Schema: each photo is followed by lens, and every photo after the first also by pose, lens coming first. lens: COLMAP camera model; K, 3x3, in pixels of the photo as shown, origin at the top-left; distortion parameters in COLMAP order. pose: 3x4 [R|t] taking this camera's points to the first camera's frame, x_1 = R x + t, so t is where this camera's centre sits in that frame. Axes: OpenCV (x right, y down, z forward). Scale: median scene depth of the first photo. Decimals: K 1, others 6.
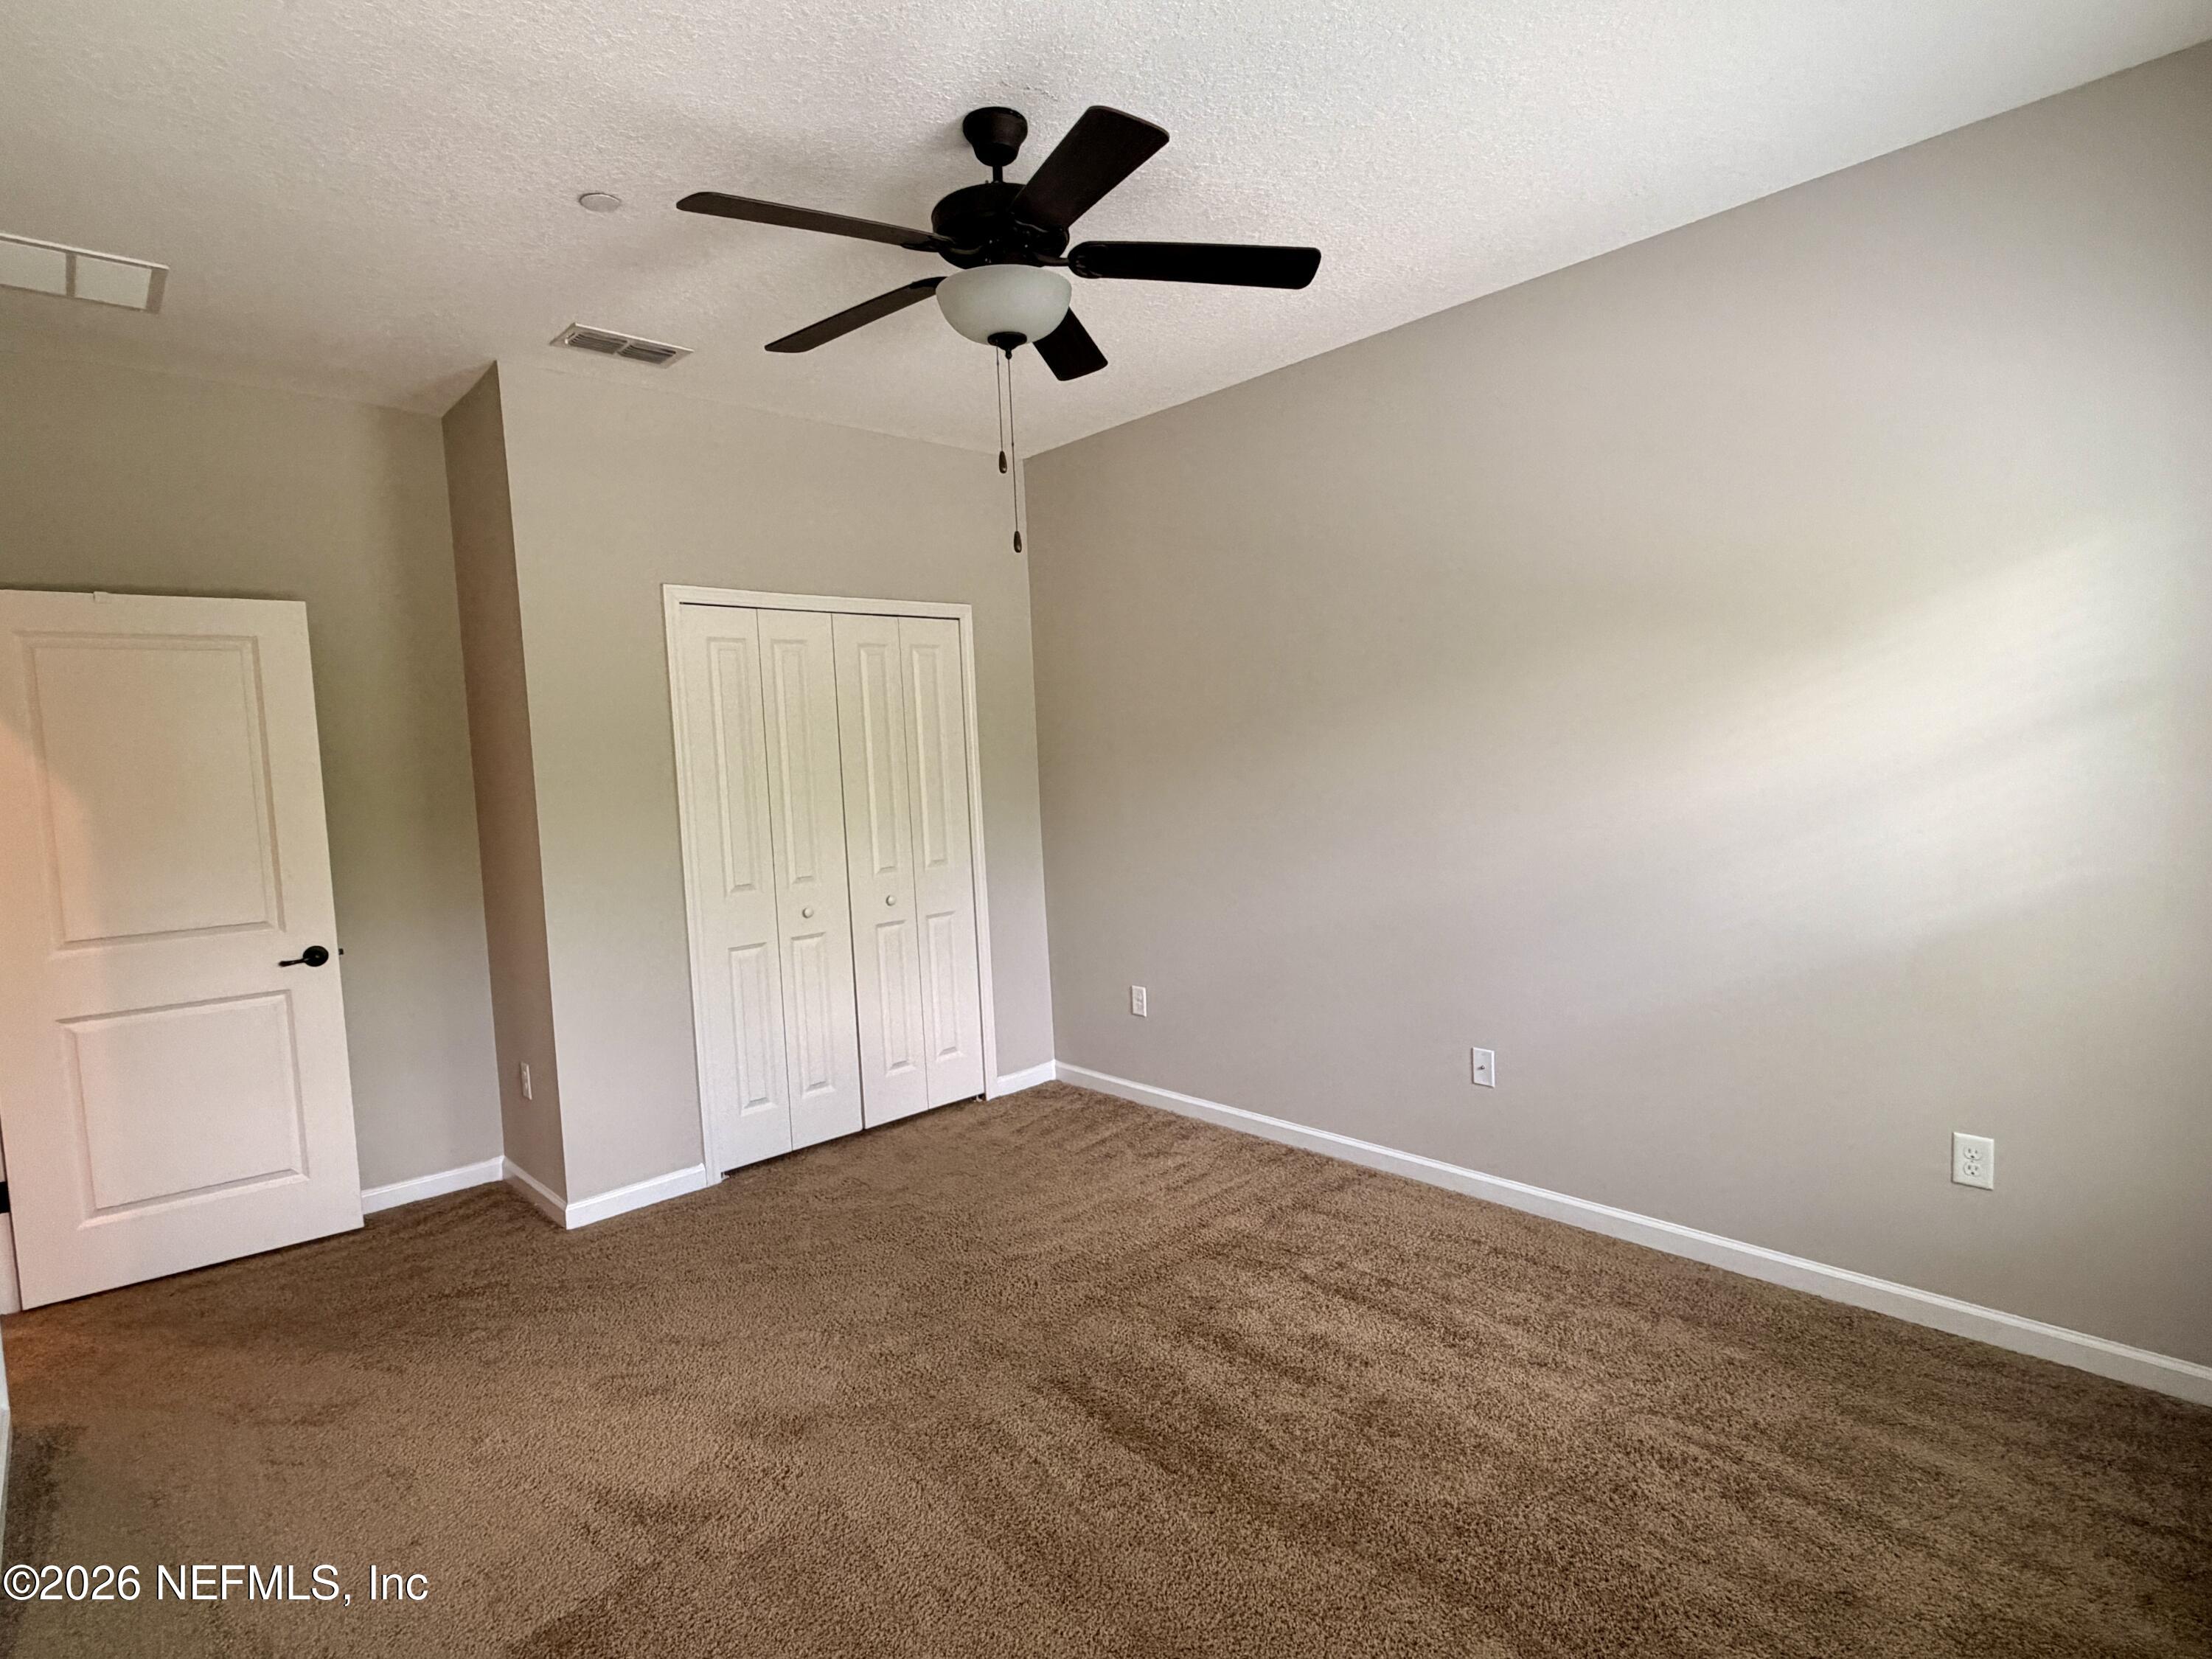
lens RADIAL K [[1106.5, 0, 1099.9], [0, 1106.5, 822.5], [0, 0, 1]] dist [-0.002426, -0.001108]
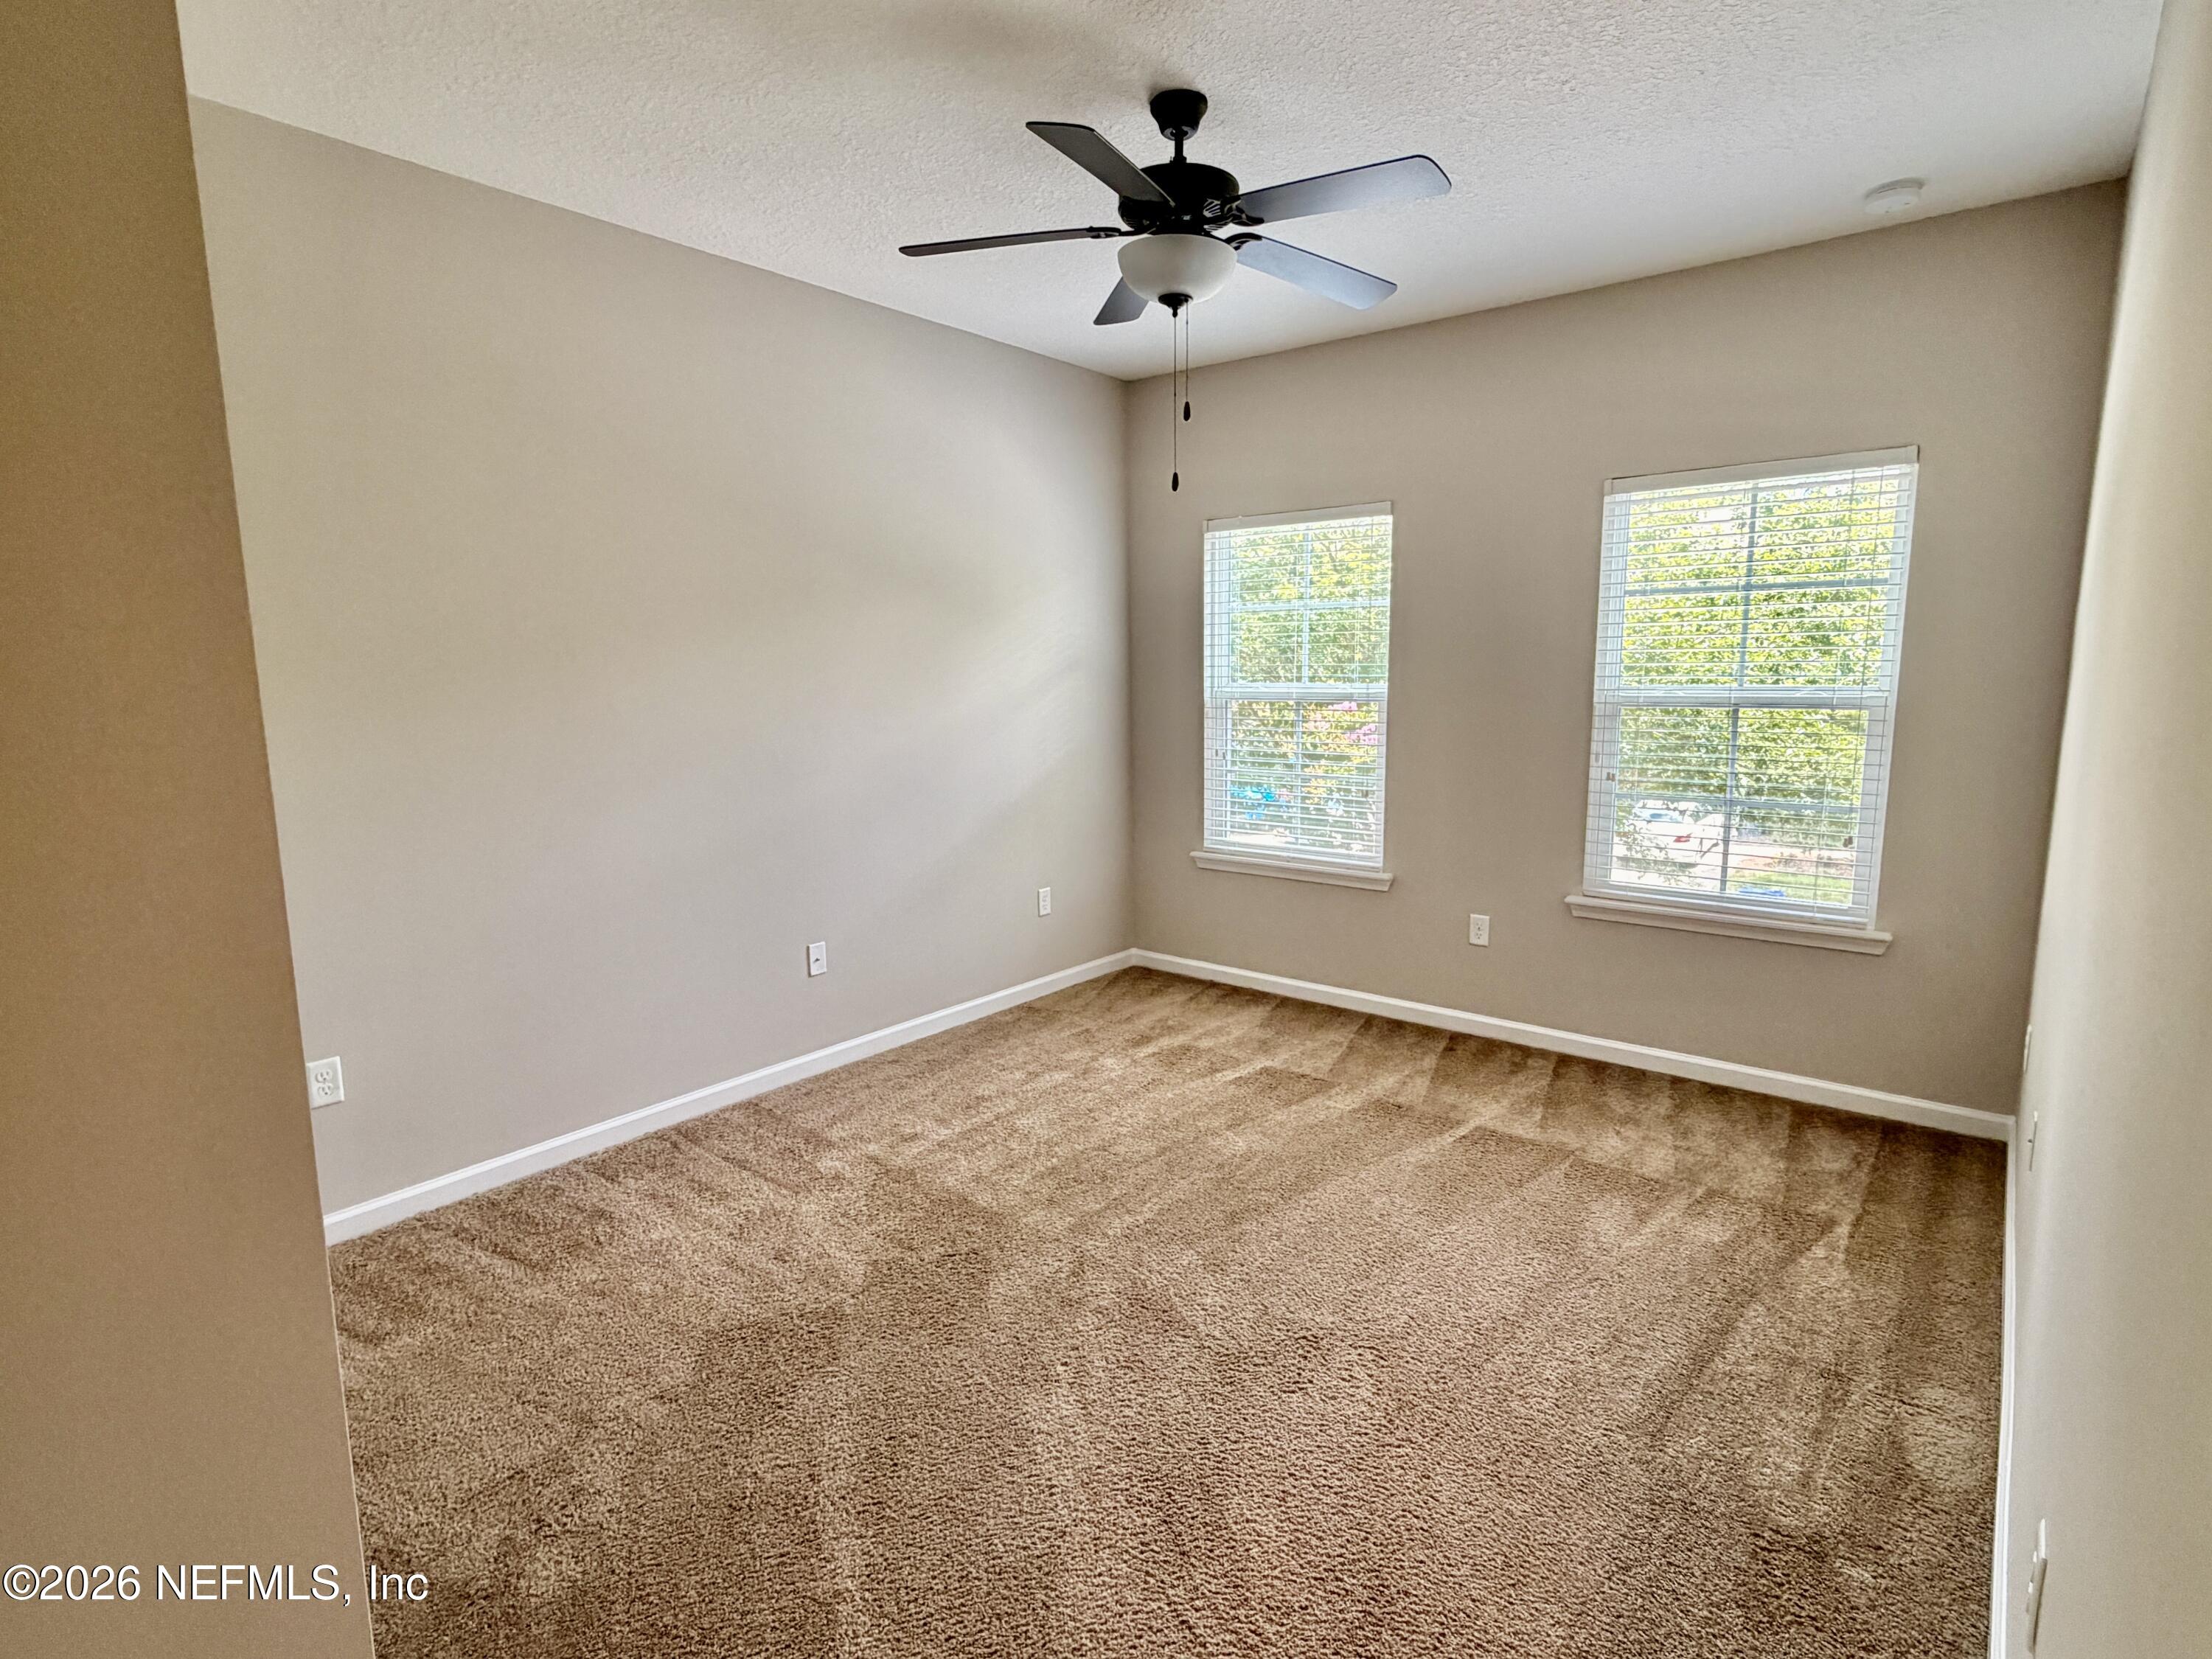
lens RADIAL K [[1106.5, 0, 1099.9], [0, 1106.5, 822.5], [0, 0, 1]] dist [-0.002426, -0.001108]
pose [[-0.113267, -0.106485, 0.987842, -0.812810], [0.077632, 0.990252, 0.115646, -0.030583], [-0.990527, 0.089787, -0.103896, 0.816716]]
